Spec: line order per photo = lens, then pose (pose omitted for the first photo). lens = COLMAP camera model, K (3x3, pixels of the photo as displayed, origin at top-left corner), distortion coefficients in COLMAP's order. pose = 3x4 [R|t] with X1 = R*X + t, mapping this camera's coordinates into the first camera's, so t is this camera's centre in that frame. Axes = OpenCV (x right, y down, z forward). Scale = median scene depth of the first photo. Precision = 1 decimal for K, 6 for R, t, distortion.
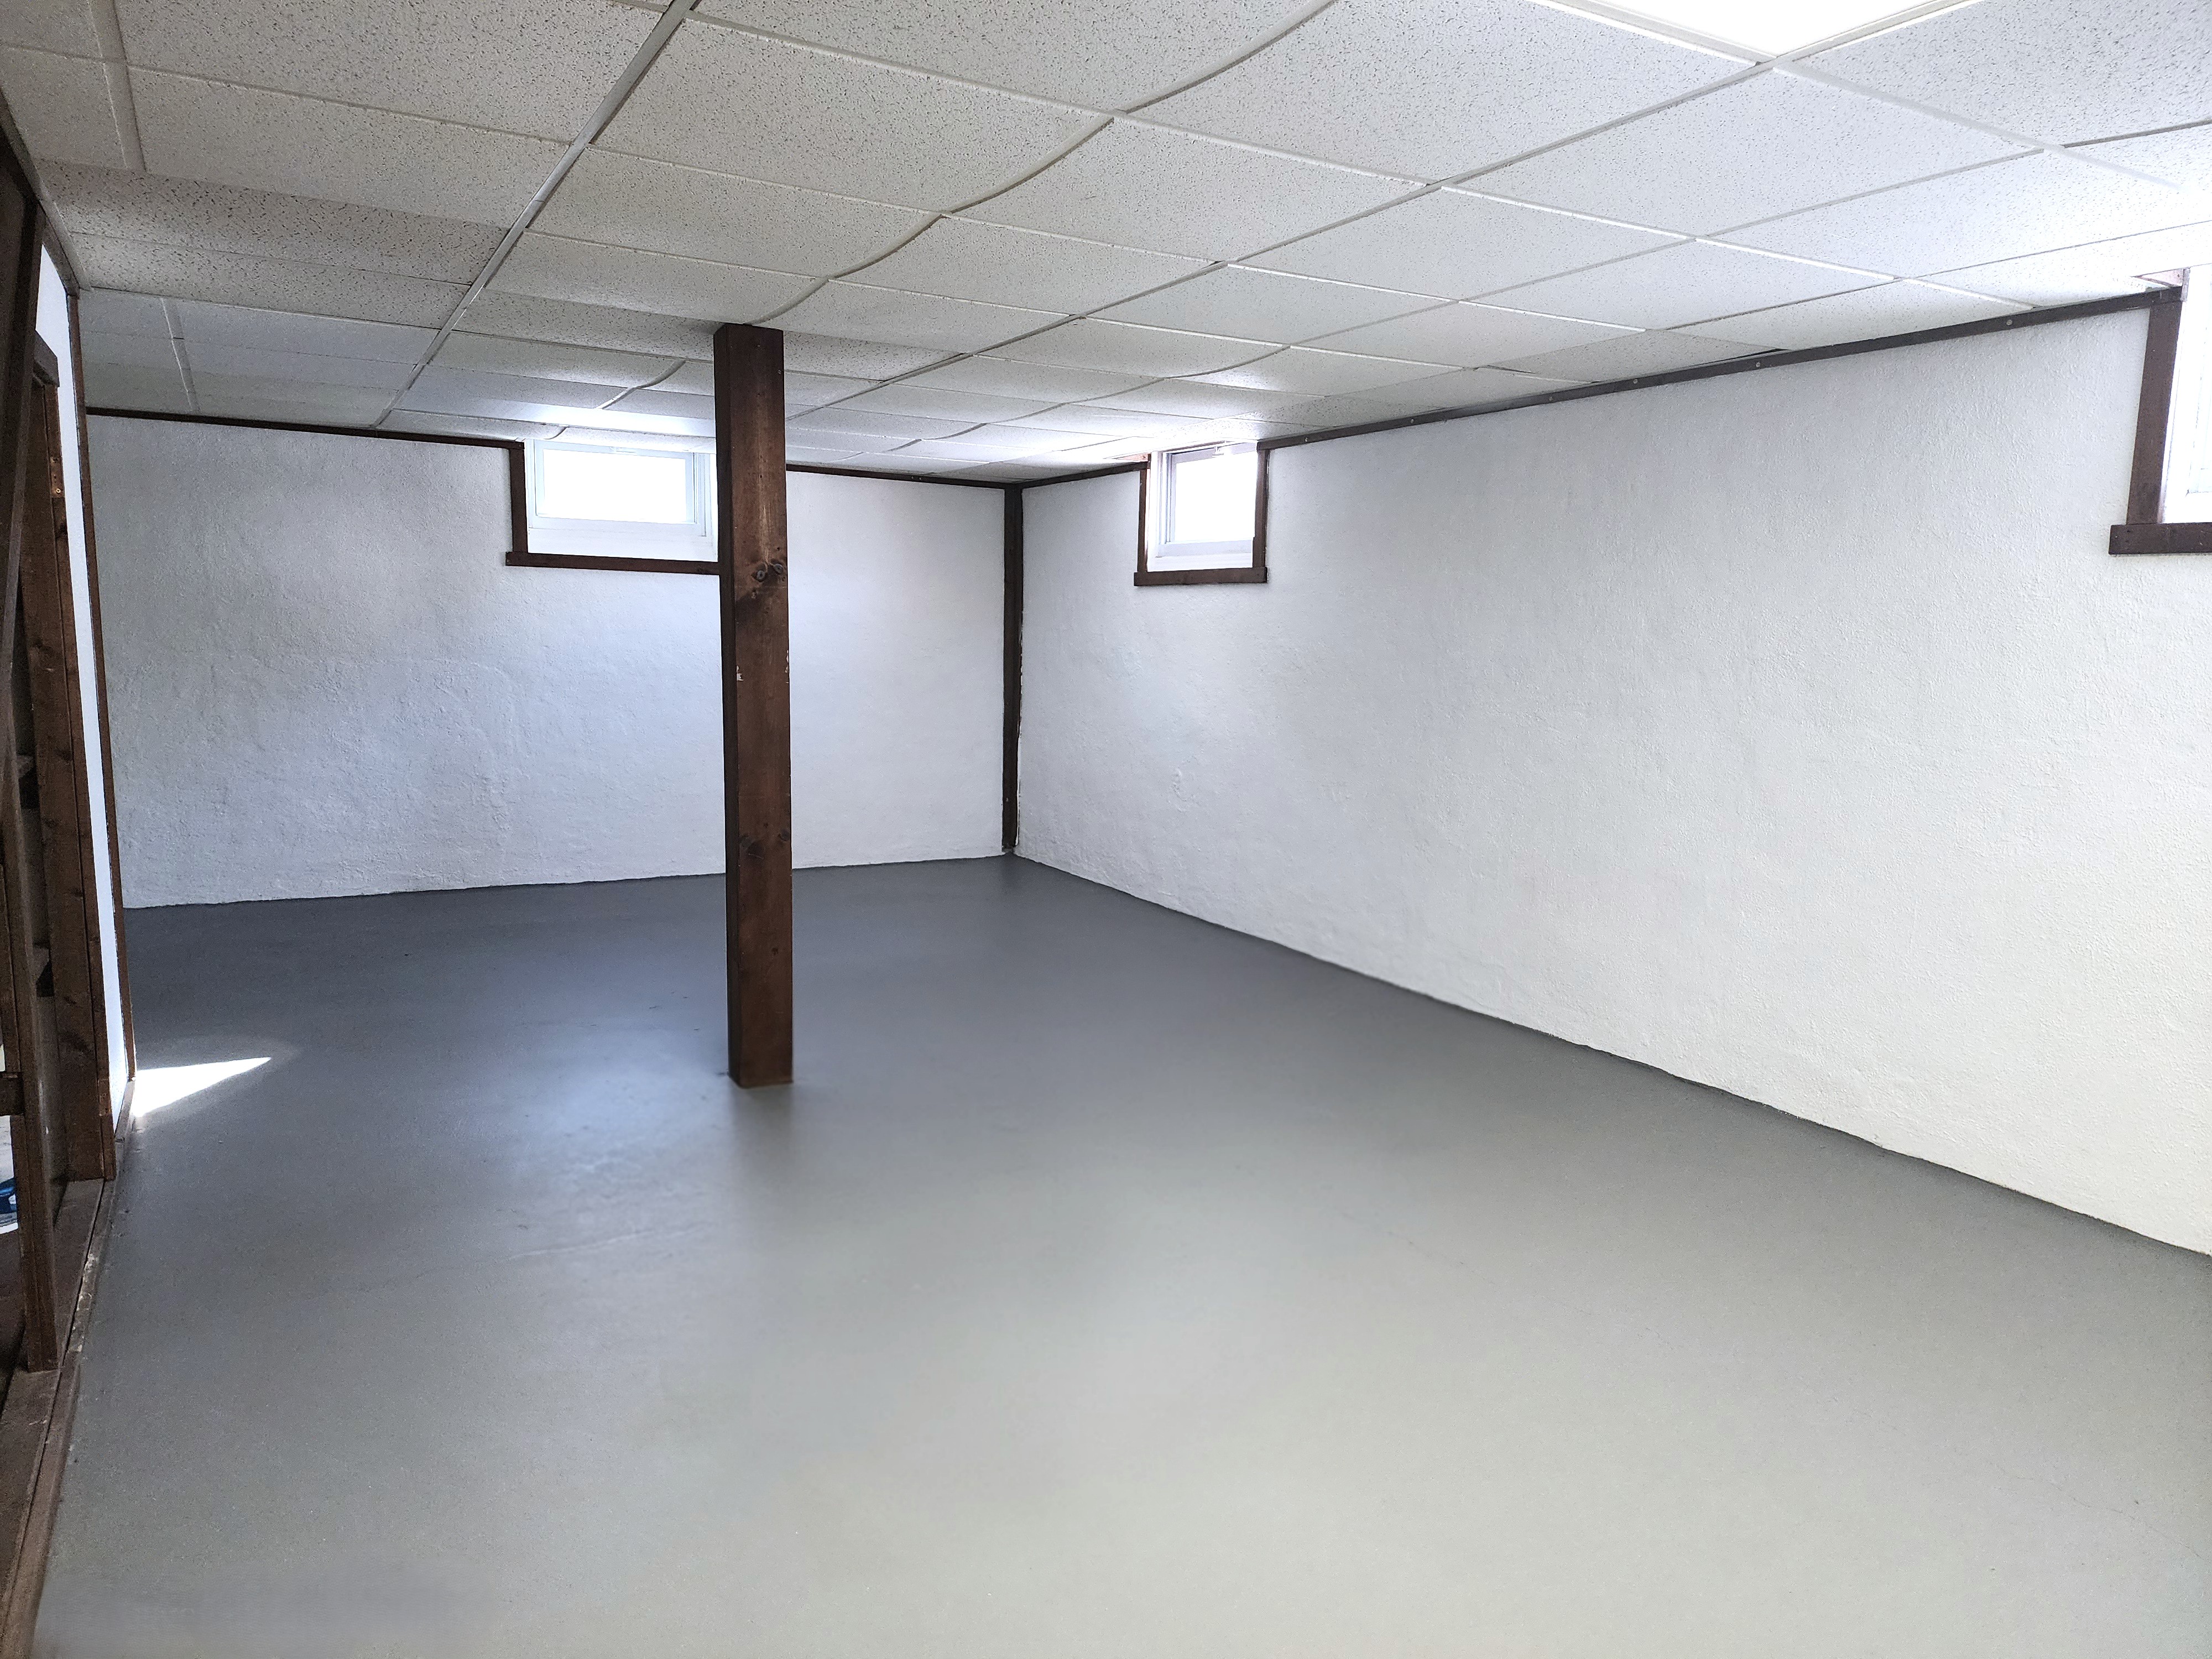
lens RADIAL K [[1481.7, 0, 1114.6], [0, 1481.7, 838.7], [0, 0, 1]] dist [0.060049, -0.003655]
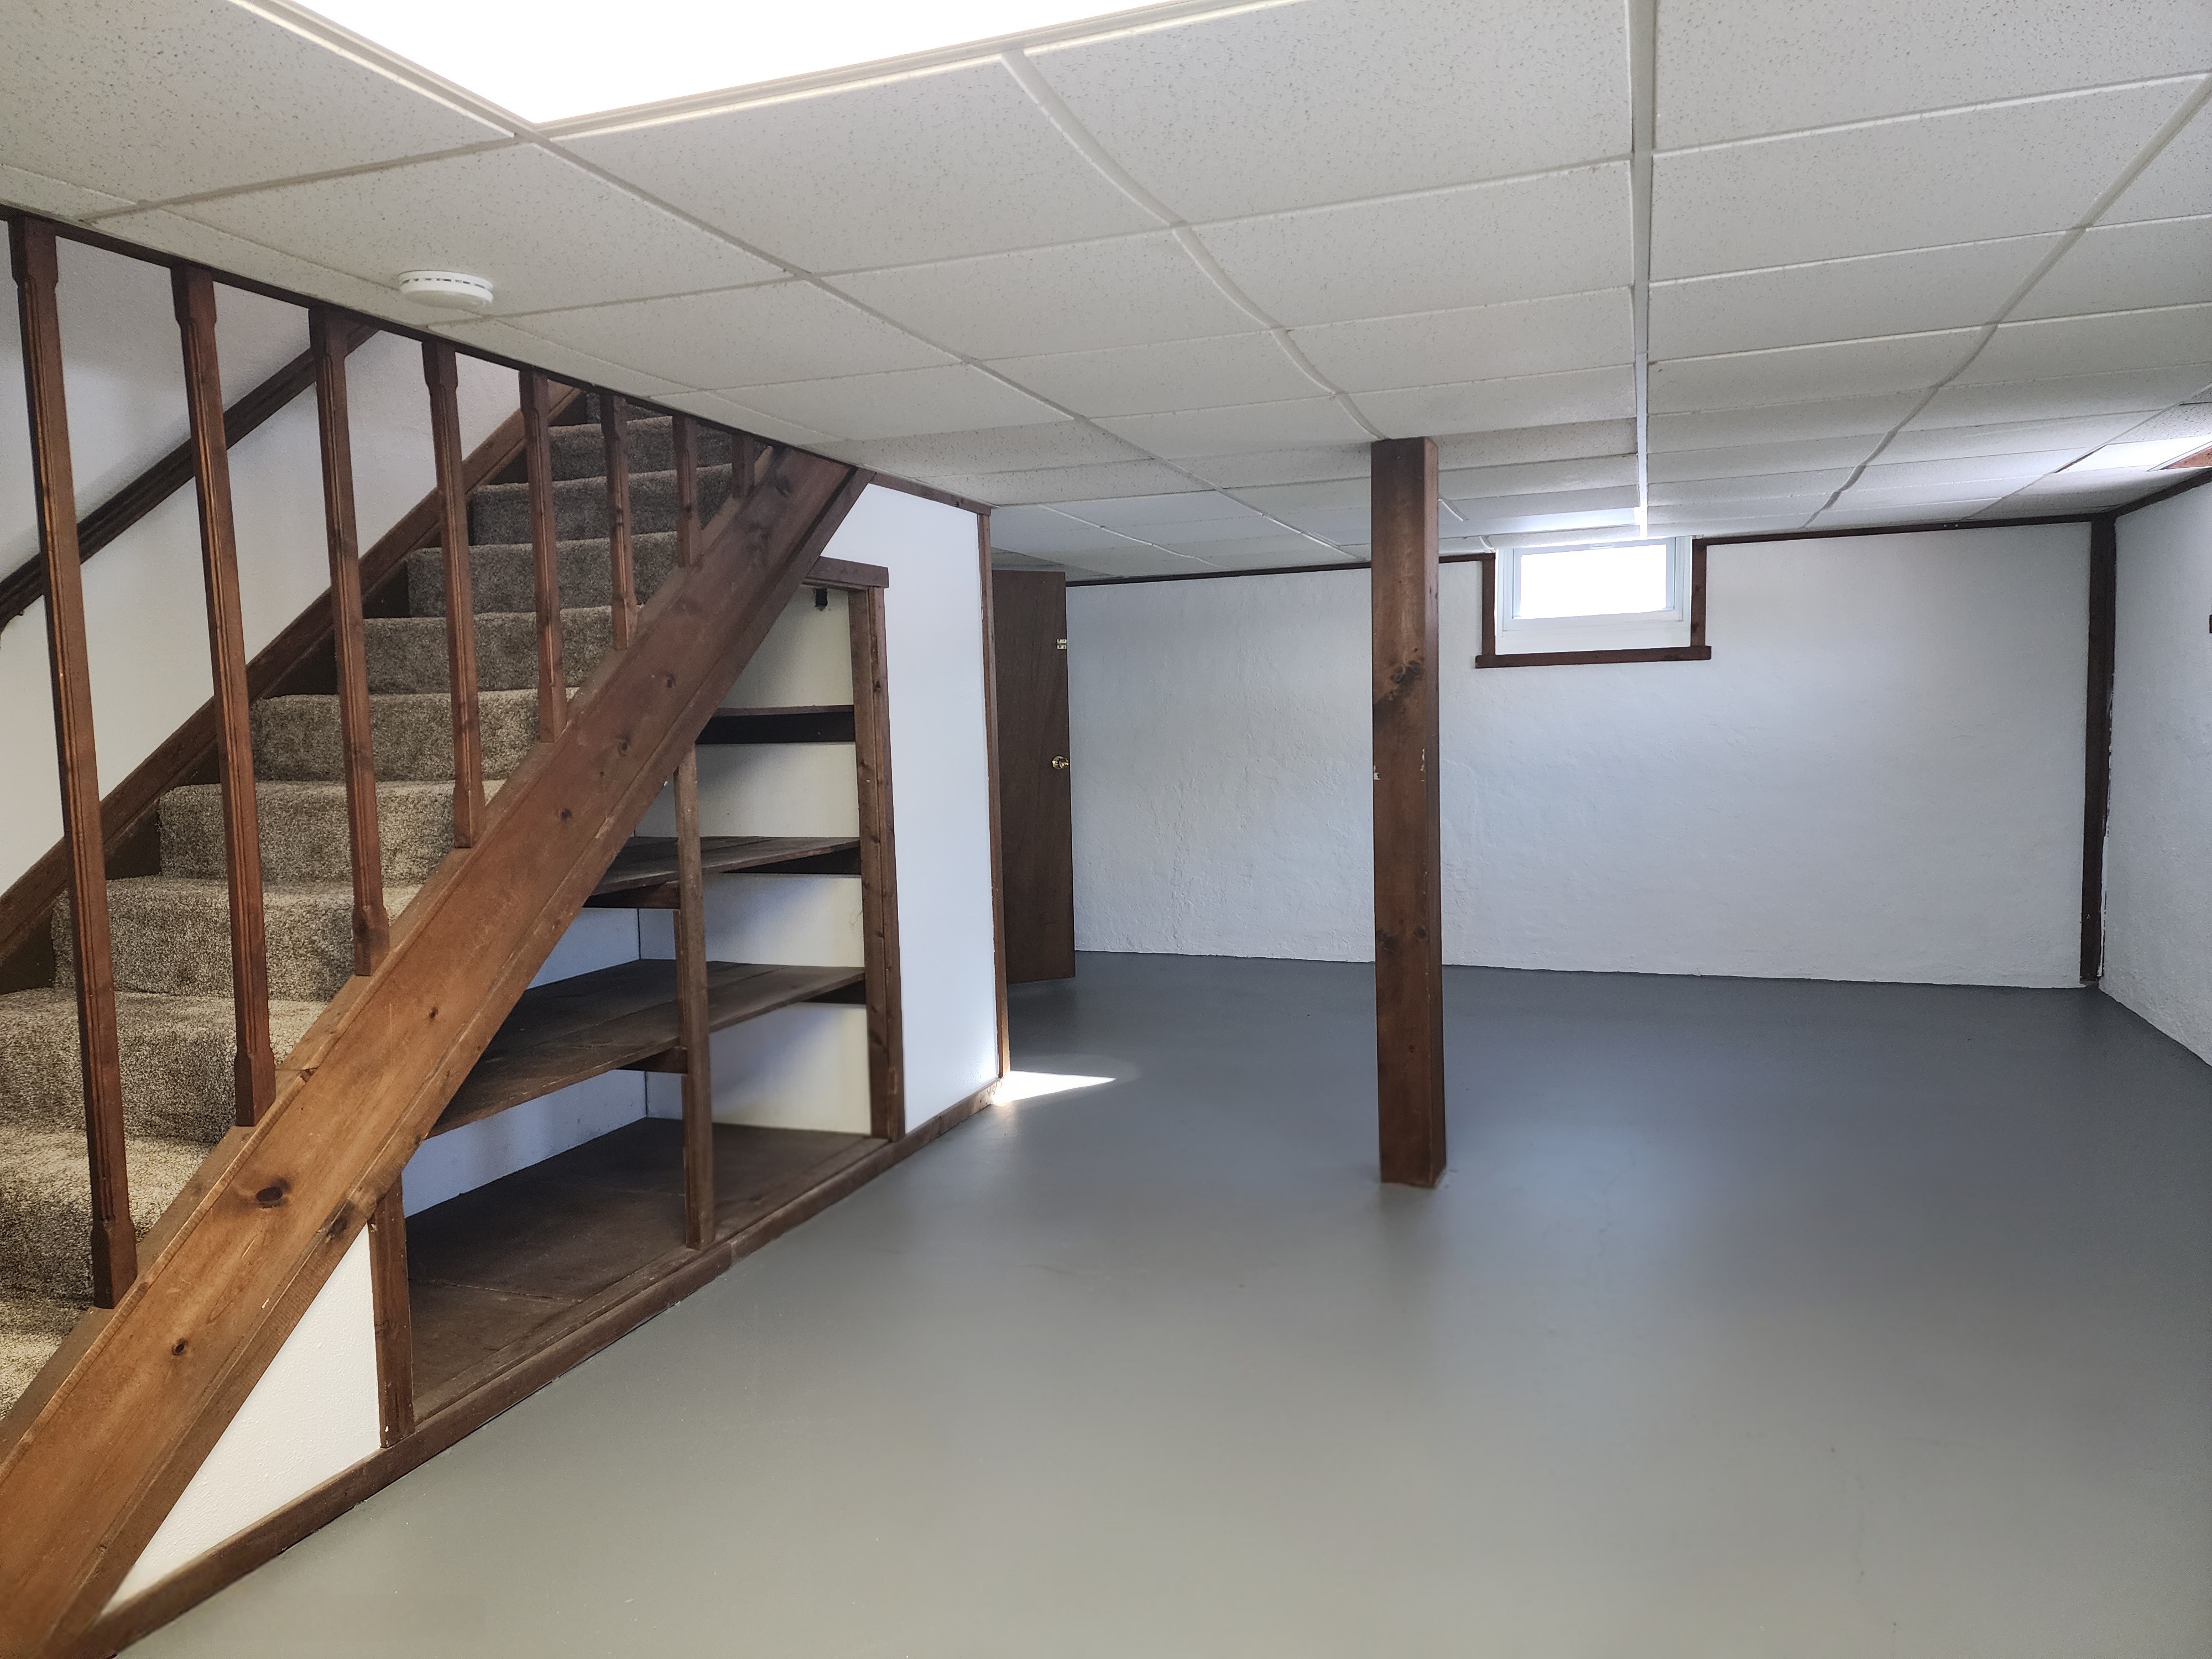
lens RADIAL K [[1481.7, 0, 1112.8], [0, 1481.7, 828.5], [0, 0, 1]] dist [0.060049, -0.003655]
pose [[0.641916, 0.019365, -0.766530, 0.247578], [-0.066344, 0.997335, -0.030362, -0.017186], [0.763900, 0.070345, 0.641490, 0.119808]]
